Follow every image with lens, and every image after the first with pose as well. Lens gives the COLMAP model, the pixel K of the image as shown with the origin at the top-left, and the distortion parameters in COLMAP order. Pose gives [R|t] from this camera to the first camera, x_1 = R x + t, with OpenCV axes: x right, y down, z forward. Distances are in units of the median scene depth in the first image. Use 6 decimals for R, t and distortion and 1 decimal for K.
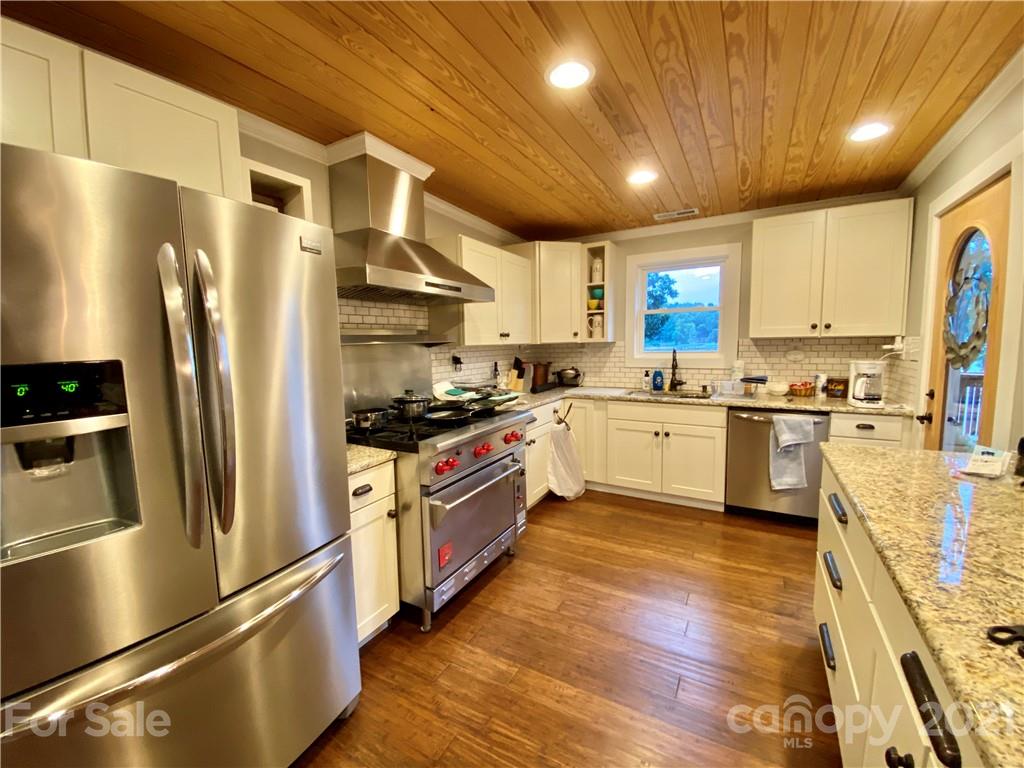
lens RADIAL K [[416.1, 0, 512.8], [0, 416.1, 383.2], [0, 0, 1]] dist [0.006779, -0.011151]
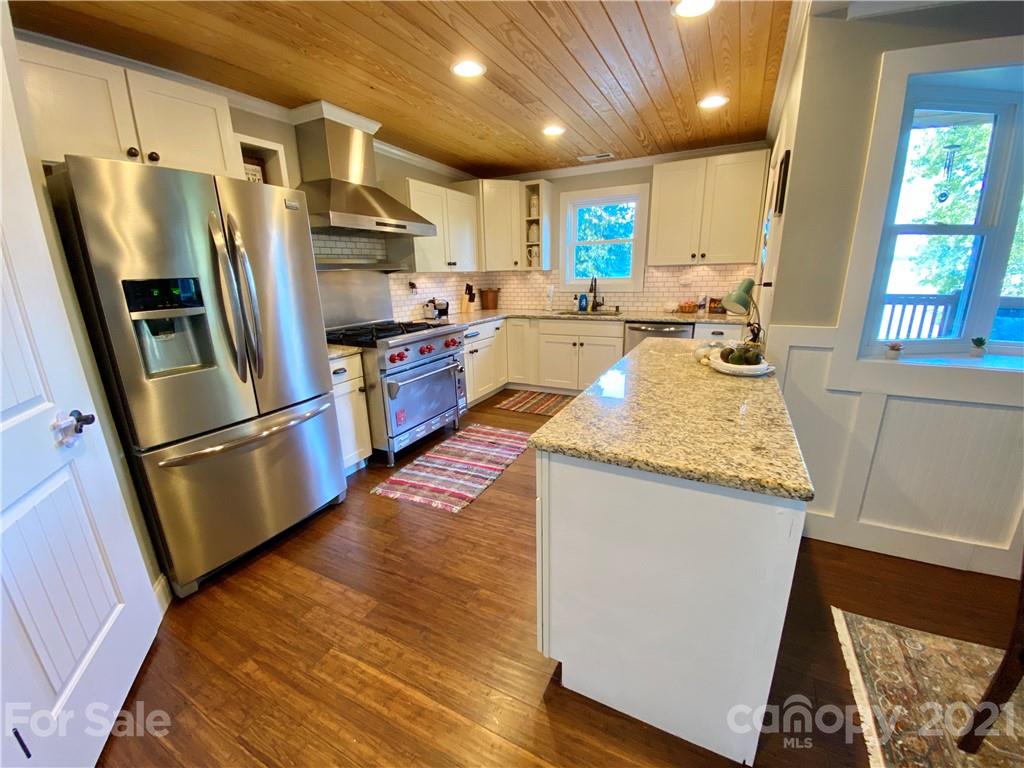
lens RADIAL K [[416.1, 0, 512.8], [0, 416.1, 385.4], [0, 0, 1]] dist [0.006779, -0.011151]
pose [[0.998834, -0.015537, 0.045714, 0.125224], [0.007769, 0.986194, 0.165412, 0.043898], [-0.047653, -0.164864, 0.985164, -0.336318]]
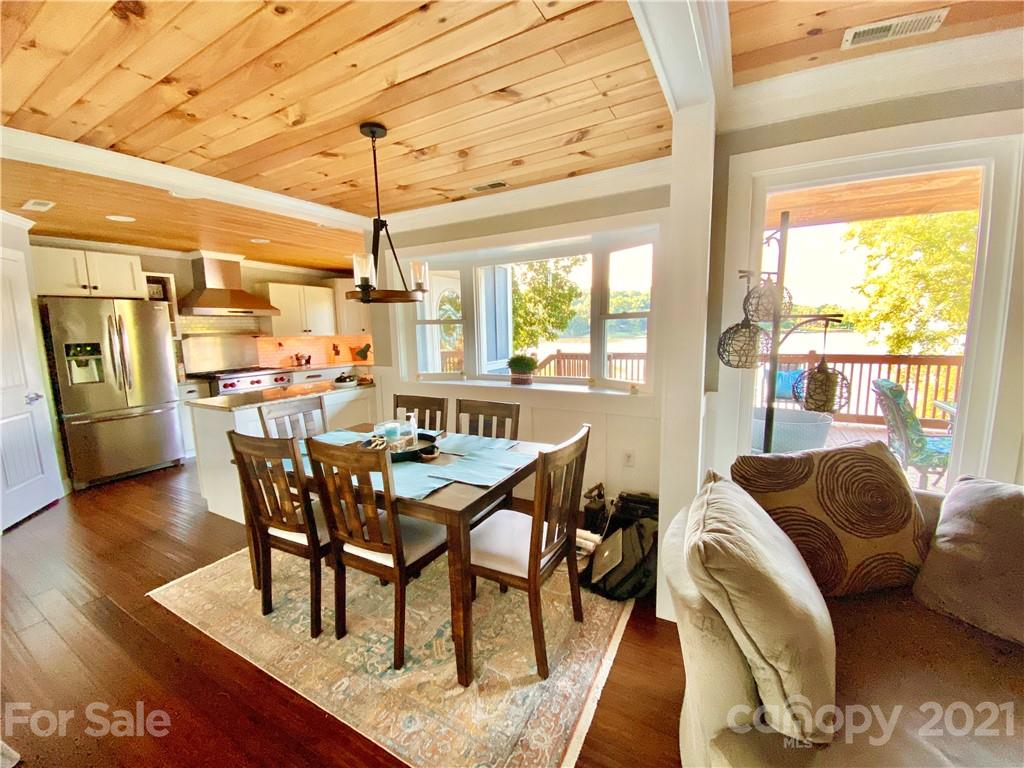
lens RADIAL K [[416.1, 0, 512.9], [0, 416.1, 386.8], [0, 0, 1]] dist [0.006779, -0.011151]
pose [[0.999764, 0.001615, 0.021671, 1.123629], [-0.002428, 0.999293, 0.037511, 0.081190], [-0.021595, -0.037554, 0.999061, -1.177966]]
